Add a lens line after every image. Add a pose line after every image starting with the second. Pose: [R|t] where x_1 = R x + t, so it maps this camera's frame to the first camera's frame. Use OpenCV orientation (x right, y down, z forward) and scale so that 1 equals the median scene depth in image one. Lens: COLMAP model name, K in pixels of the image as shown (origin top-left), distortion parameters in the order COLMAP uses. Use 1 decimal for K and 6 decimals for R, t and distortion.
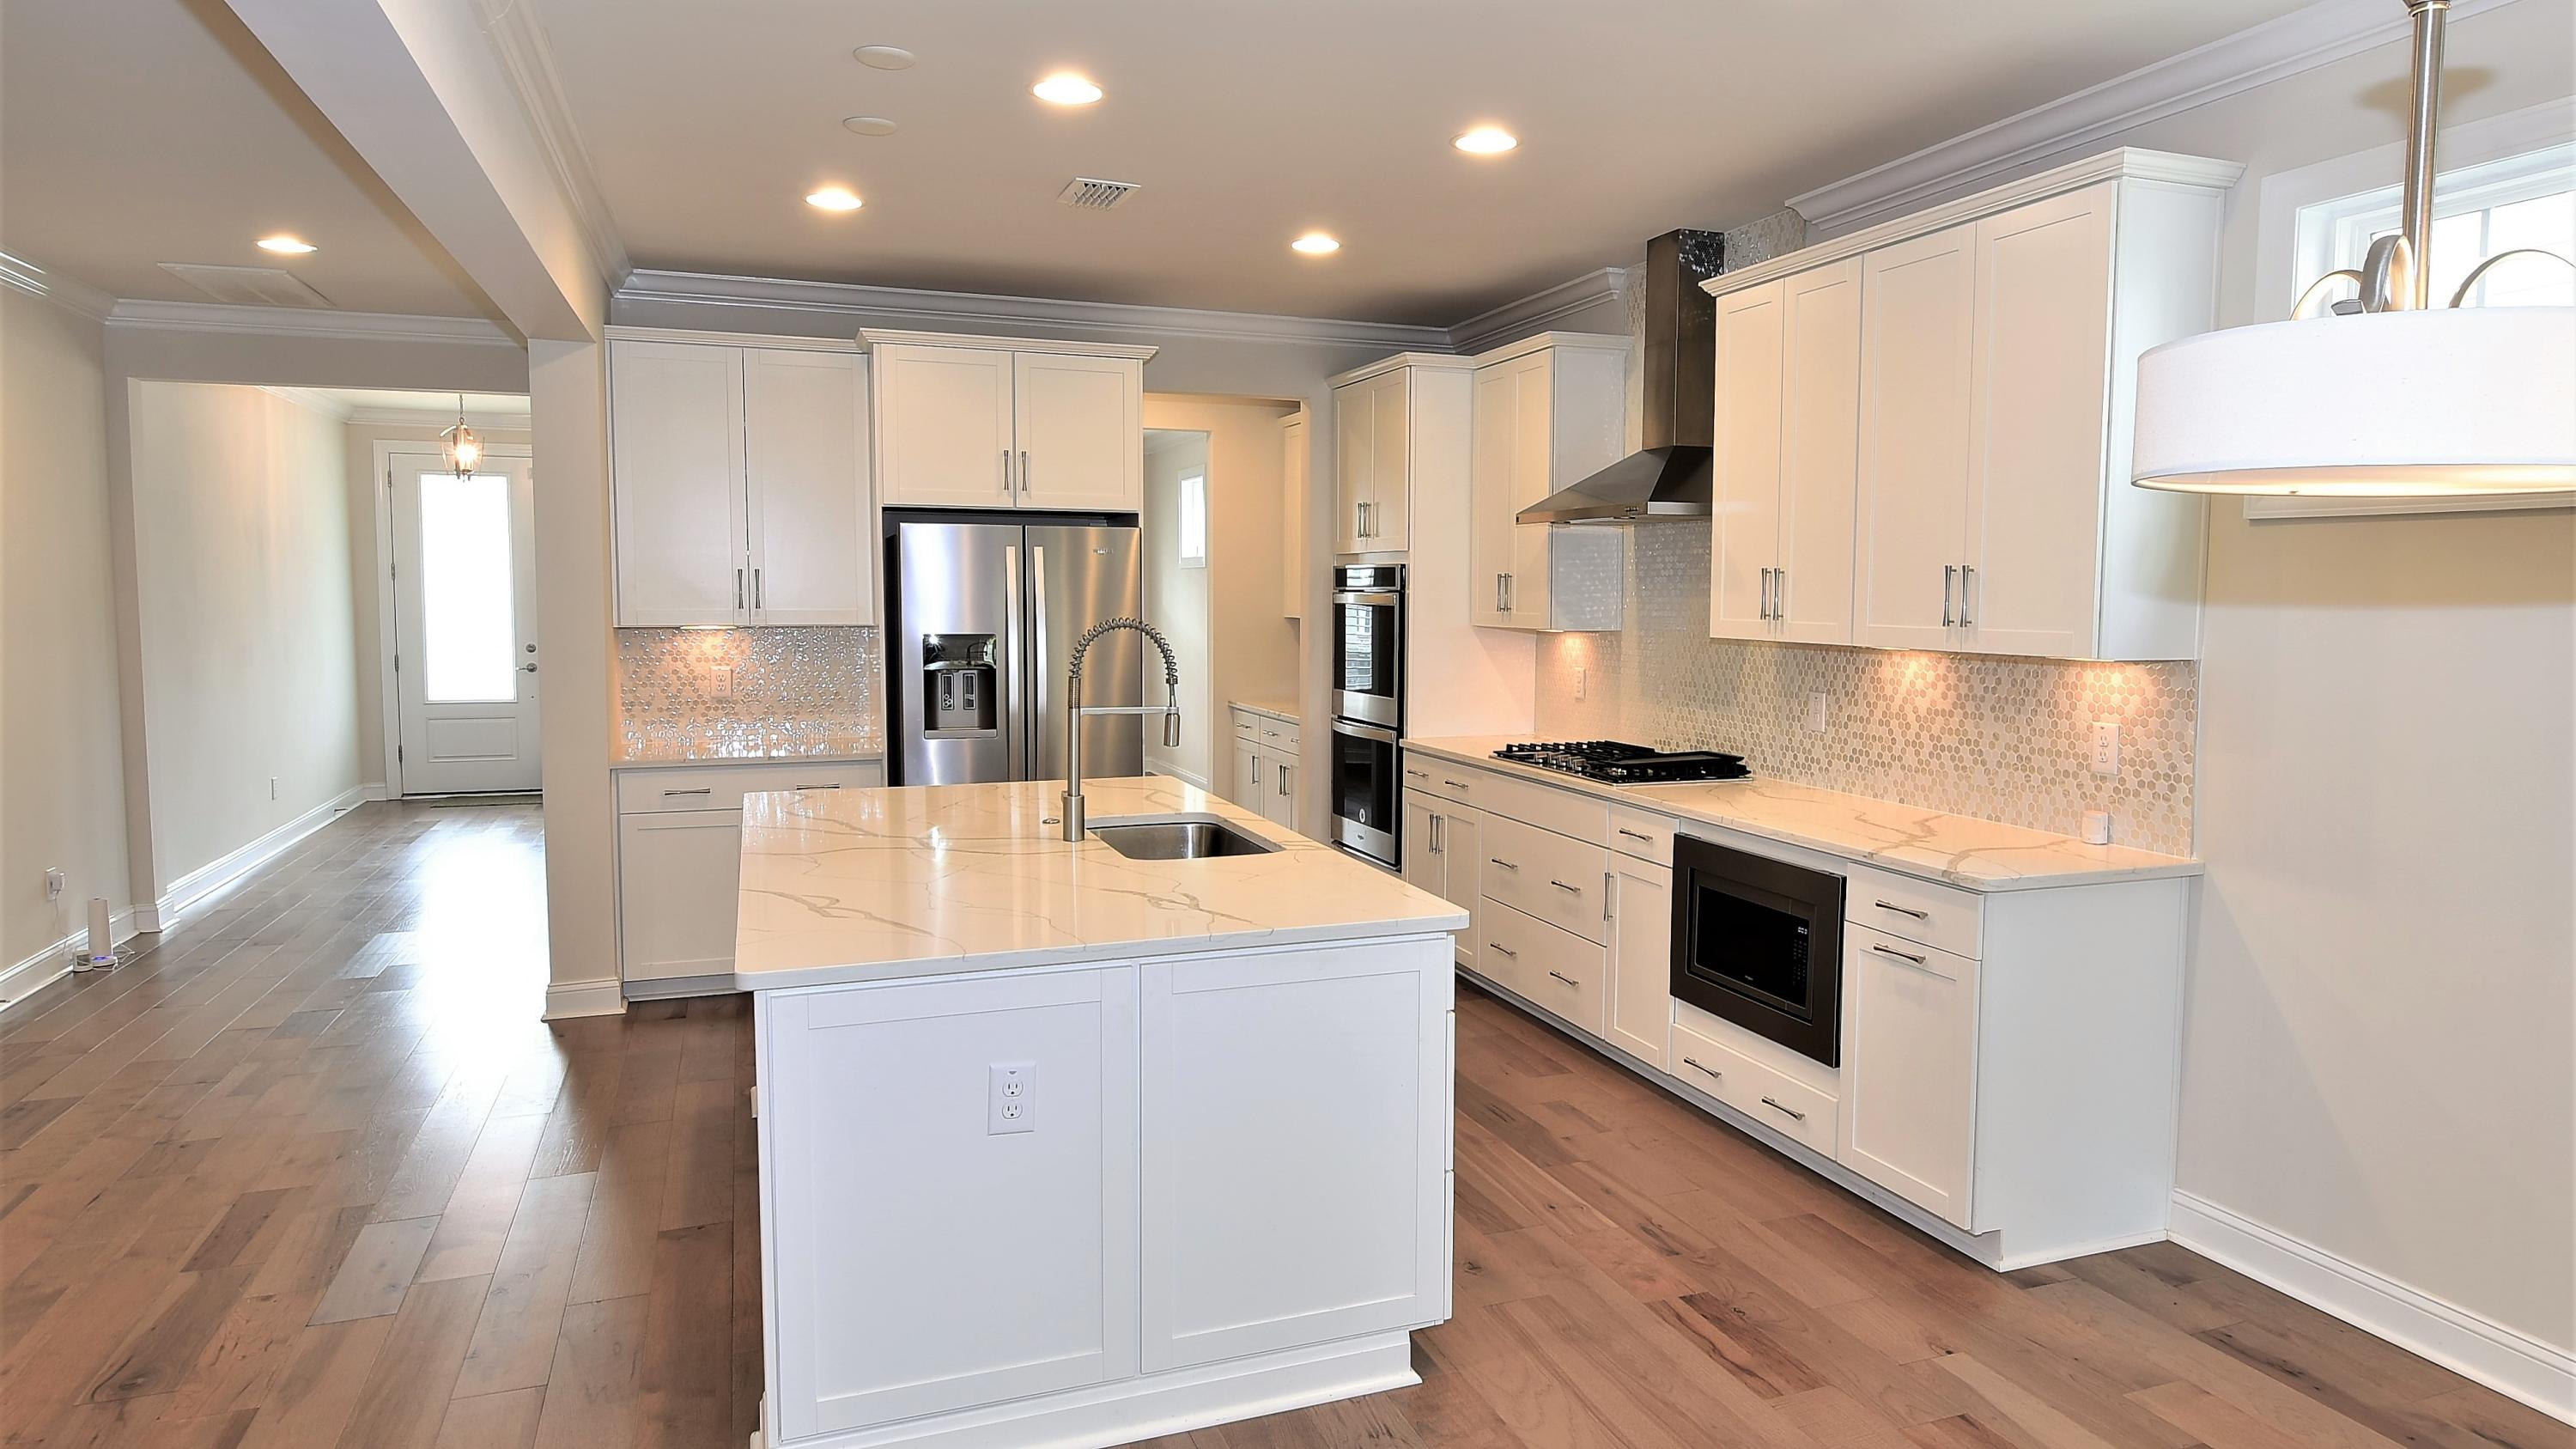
lens RADIAL K [[1550.5, 0, 1358.5], [0, 1550.5, 711.0], [0, 0, 1]] dist [0.004390, -0.000799]
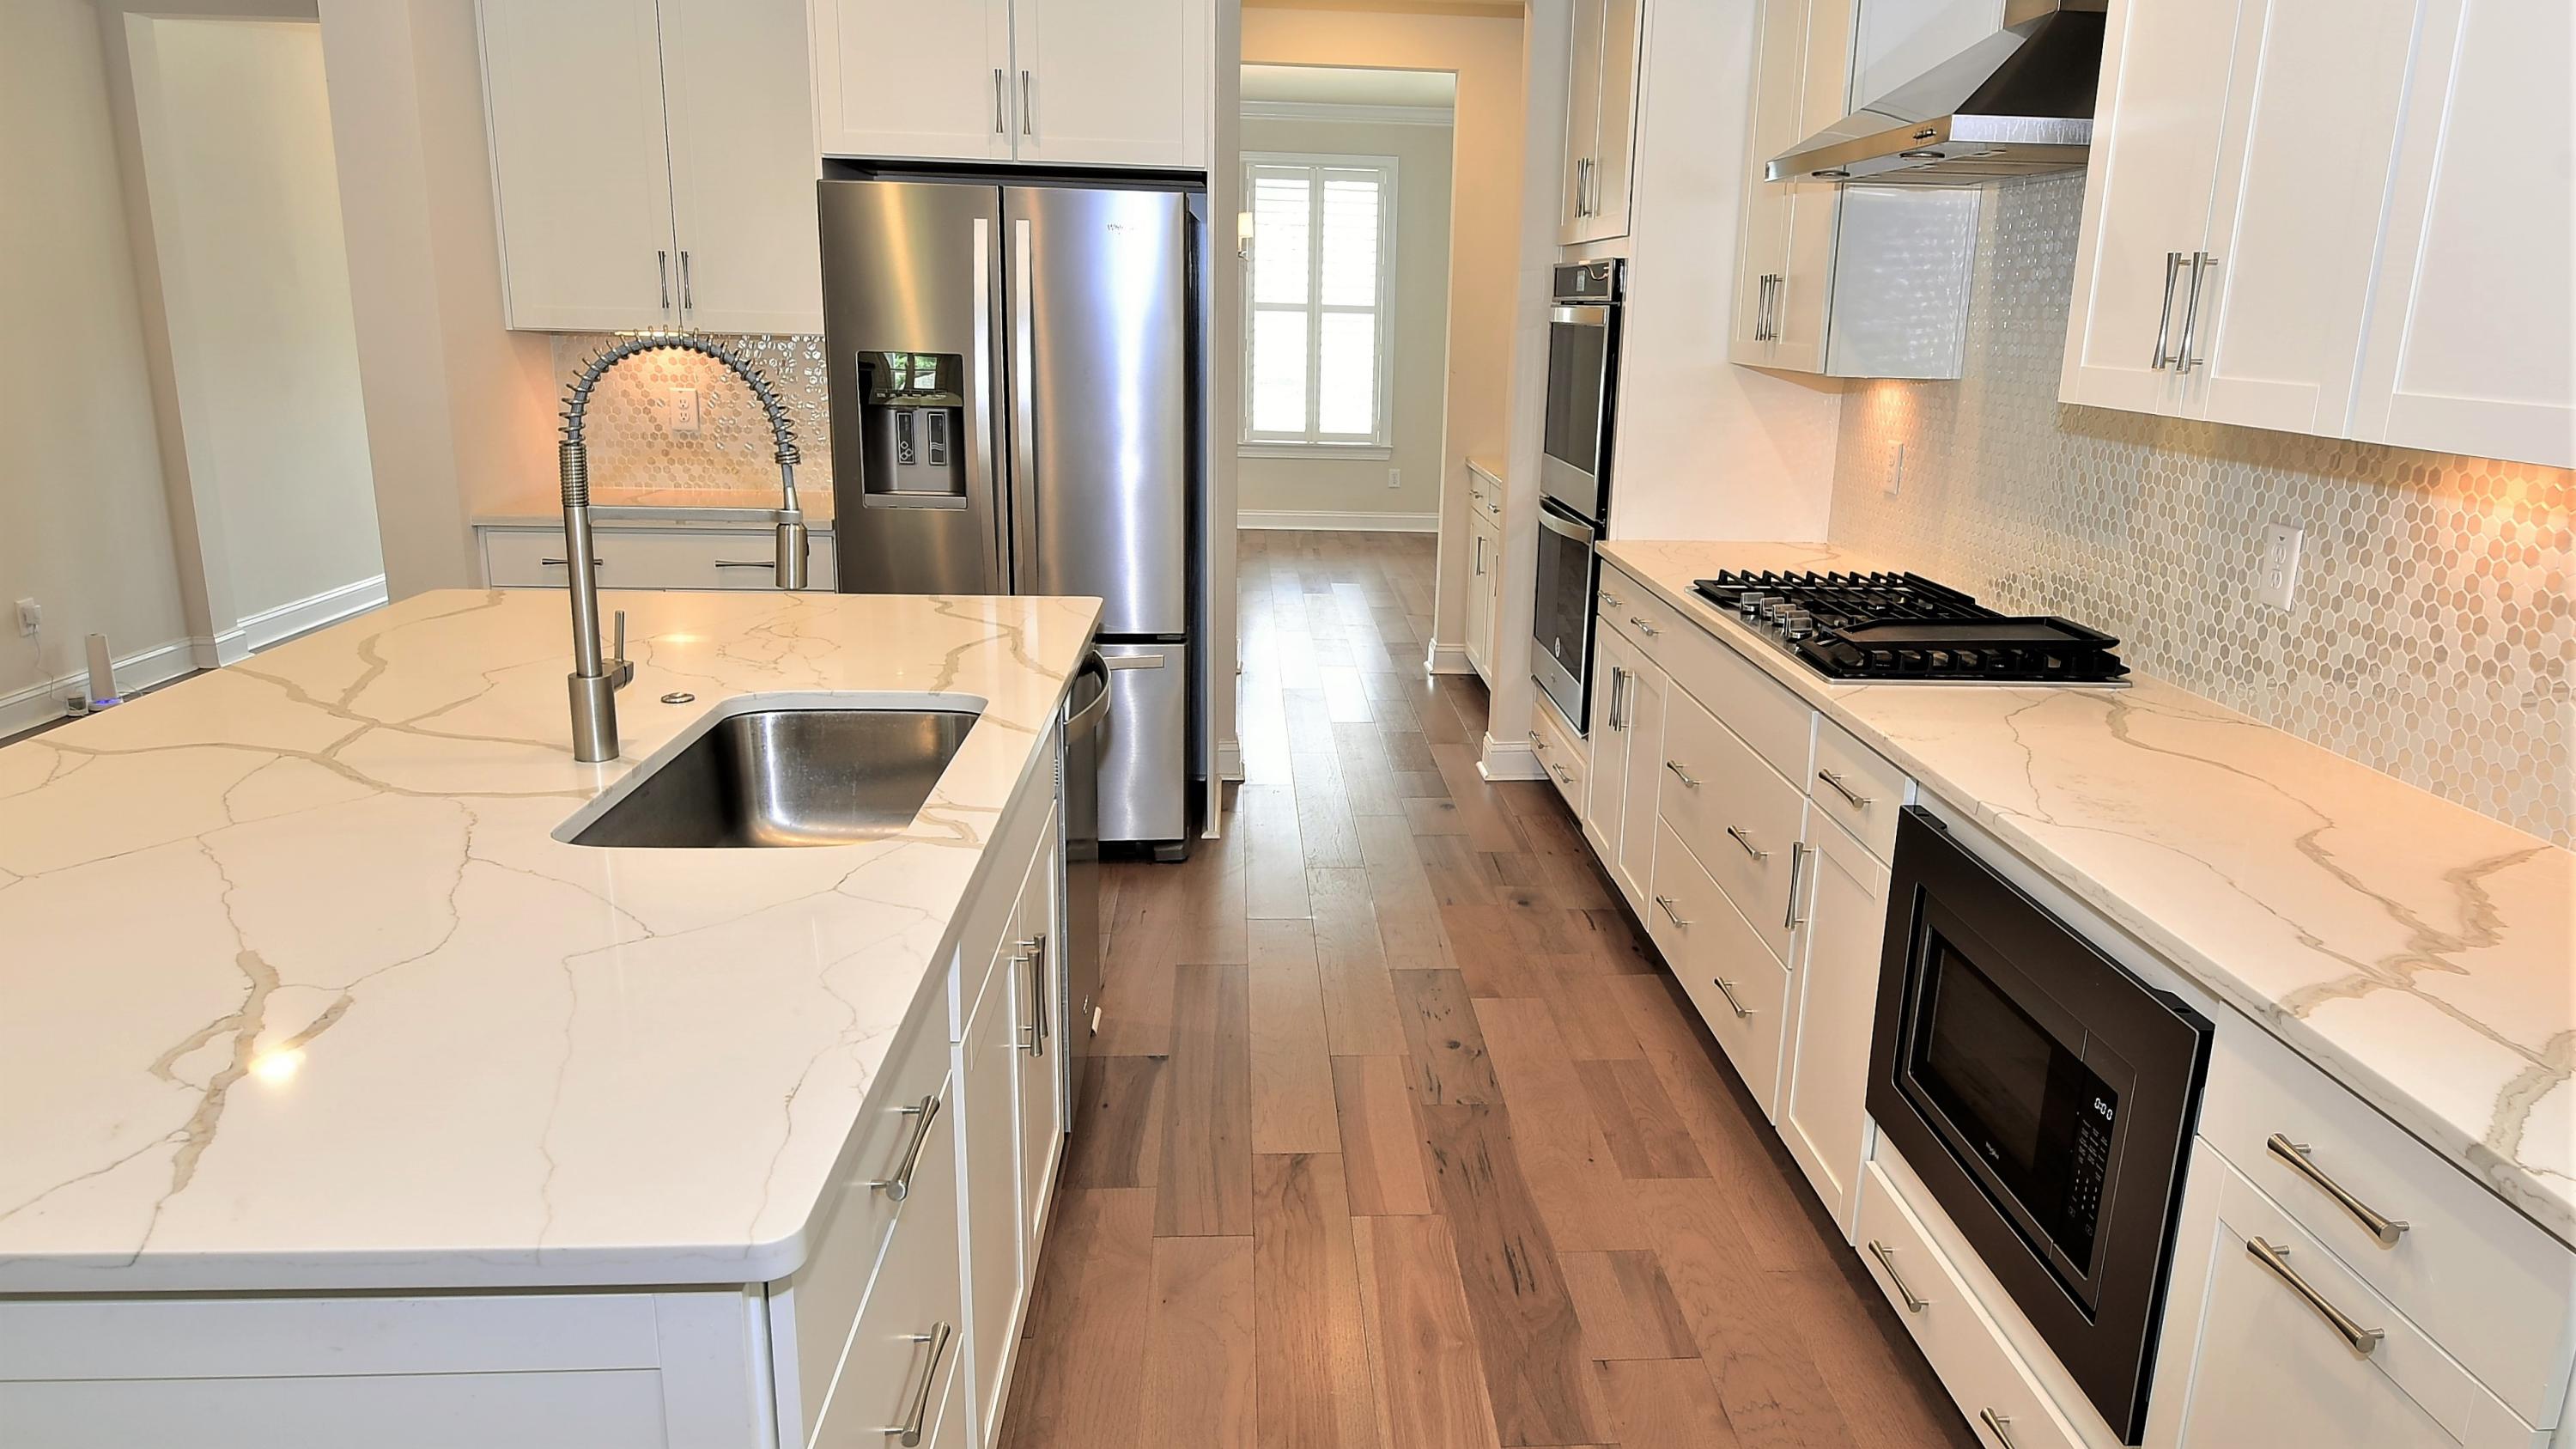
lens RADIAL K [[1613.5, 0, 1364.5], [0, 1613.5, 713.7], [0, 0, 1]] dist [0.005915, -0.004092]
pose [[0.956089, 0.090977, -0.278597, 0.164003], [-0.043811, 0.984284, 0.171073, -0.027576], [0.289782, -0.151356, 0.945049, 0.426106]]
